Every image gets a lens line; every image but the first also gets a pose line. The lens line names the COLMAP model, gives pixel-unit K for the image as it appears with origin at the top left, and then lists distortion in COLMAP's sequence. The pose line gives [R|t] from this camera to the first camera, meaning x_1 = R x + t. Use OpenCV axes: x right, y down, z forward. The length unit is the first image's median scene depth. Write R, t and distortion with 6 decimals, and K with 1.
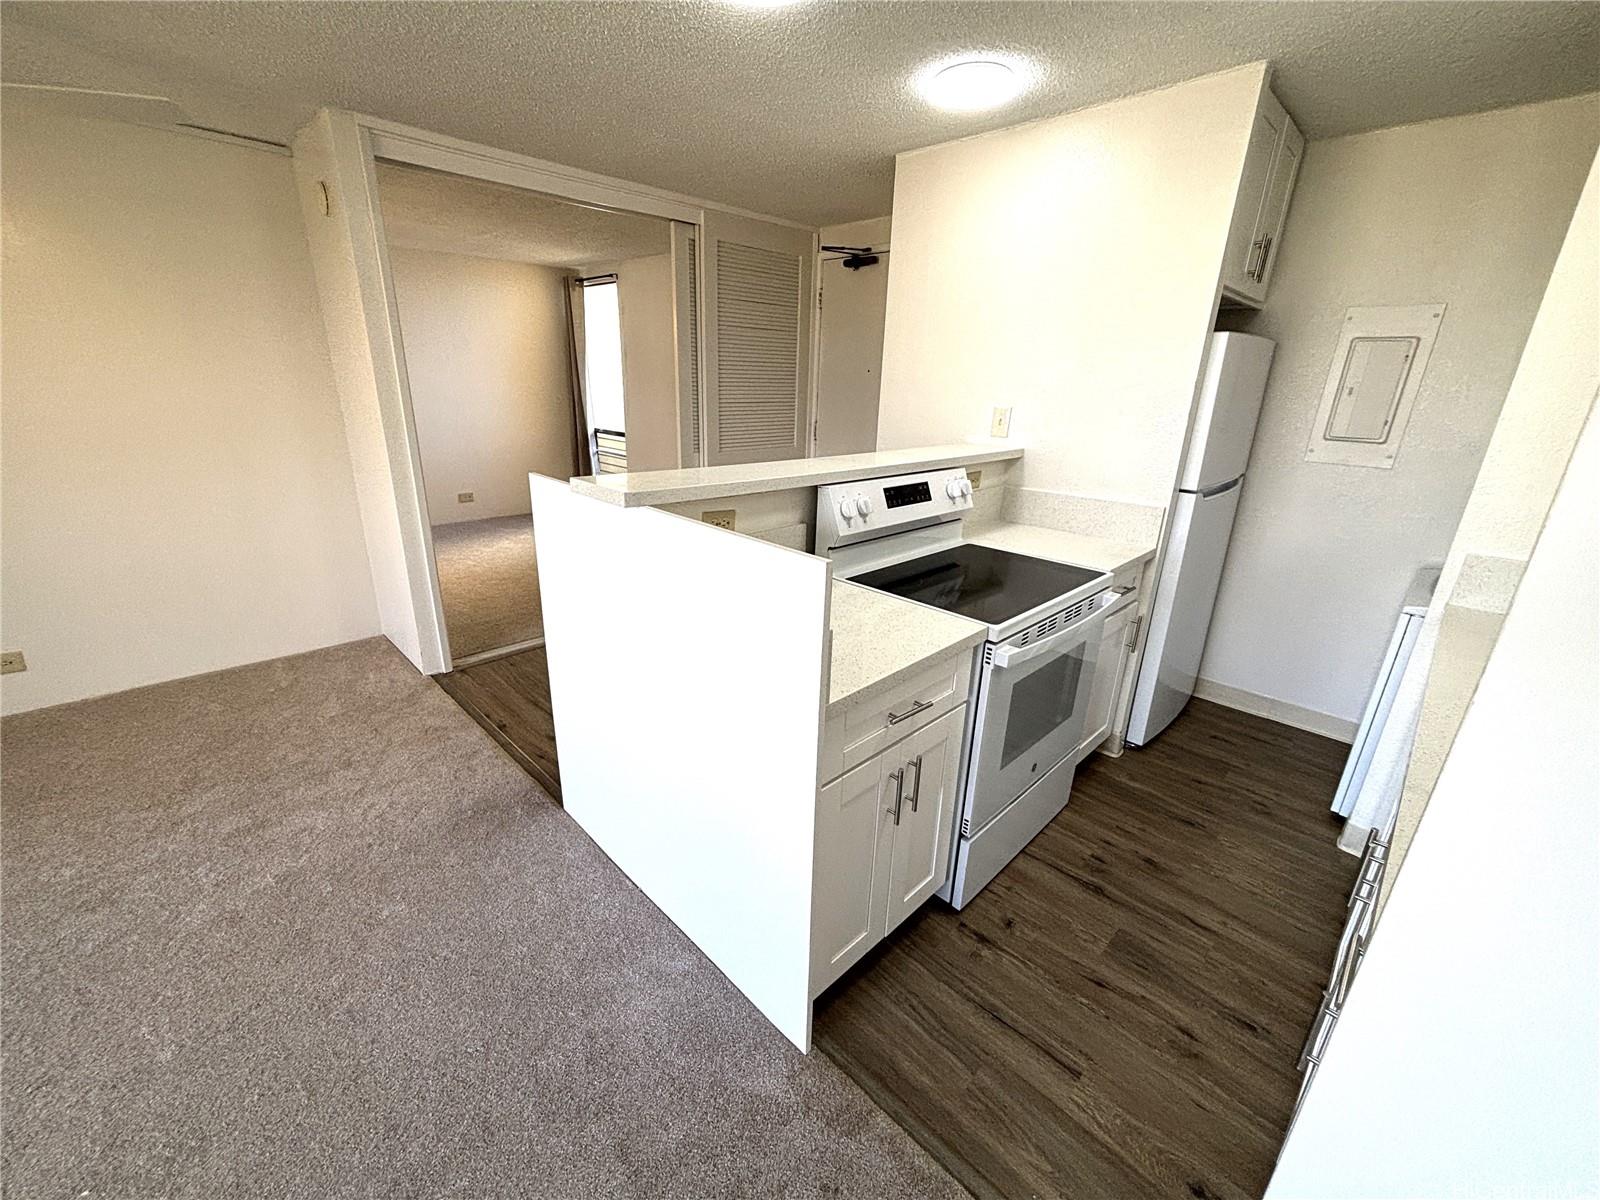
lens RADIAL K [[650.1, 0, 801.6], [0, 650.1, 602.7], [0, 0, 1]] dist [0.000832, -0.001404]
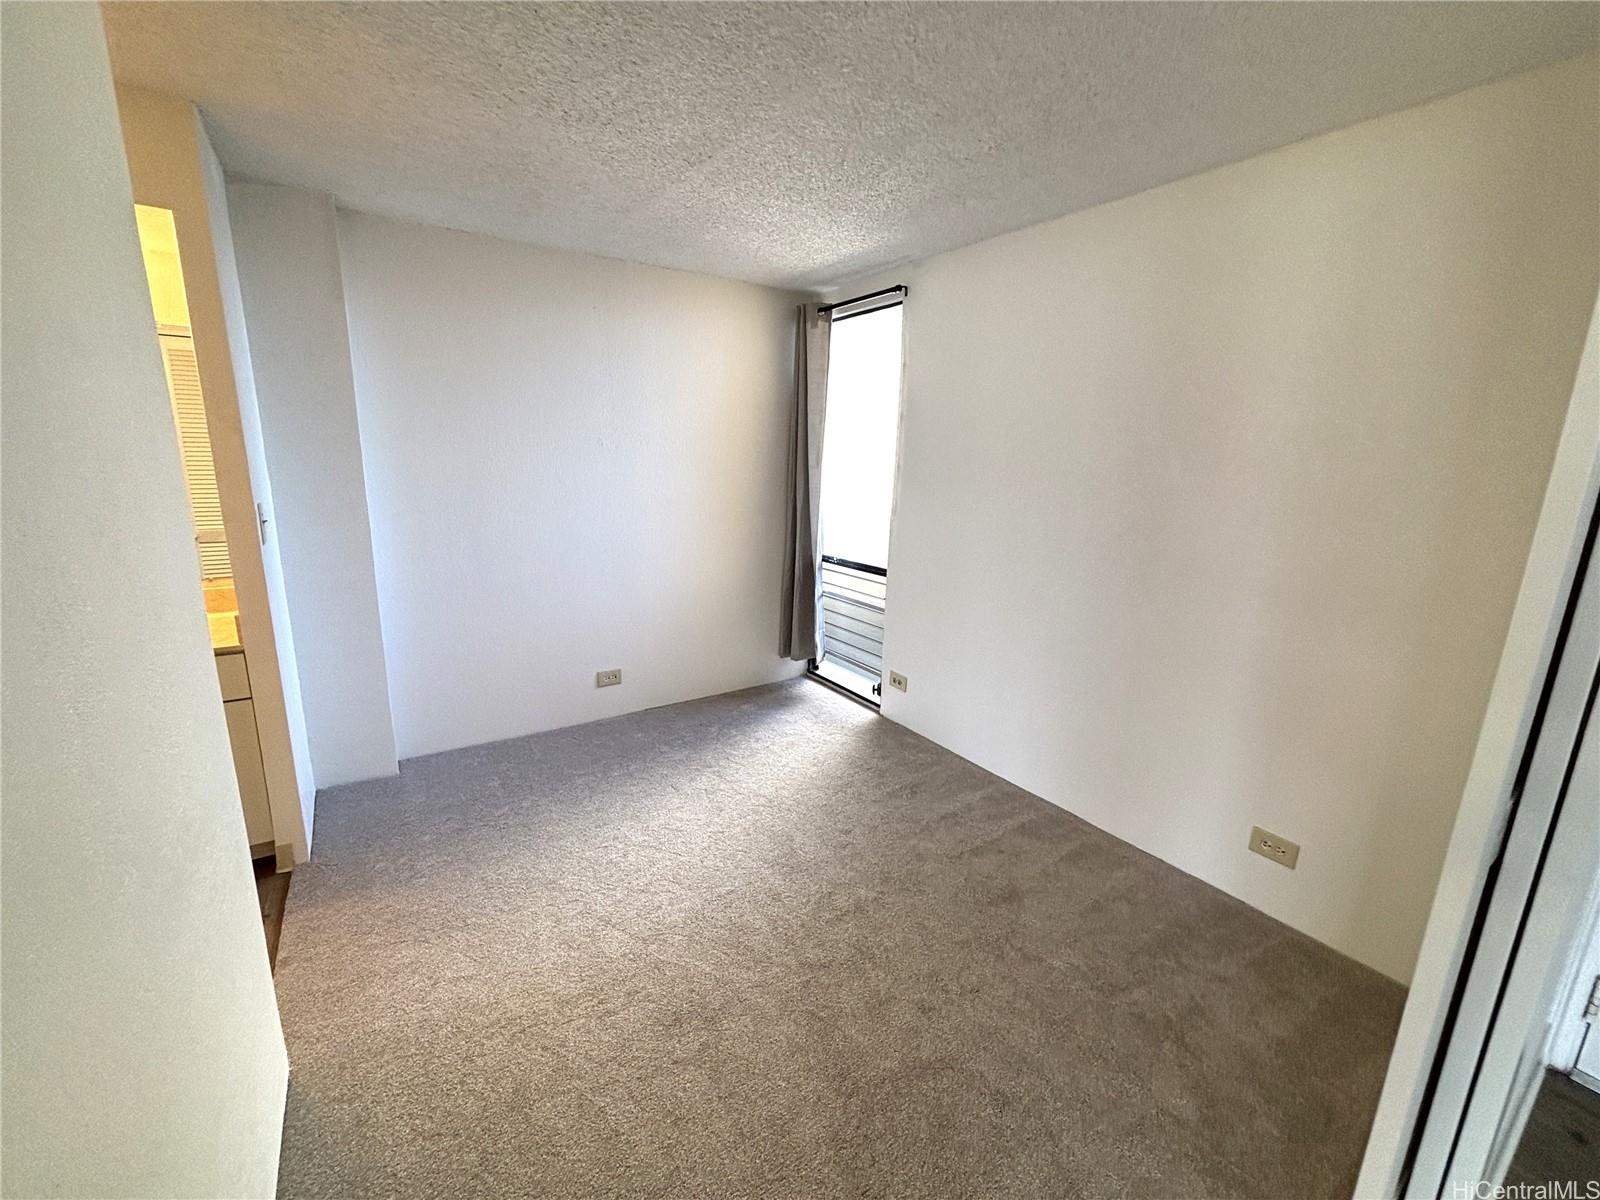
lens RADIAL K [[650.1, 0, 798.5], [0, 650.1, 598.0], [0, 0, 1]] dist [0.000832, -0.001404]
pose [[0.982078, 0.031131, -0.185884, -0.248946], [-0.053964, 0.991419, -0.119066, -0.172133], [0.180582, 0.126963, 0.975331, 0.464991]]
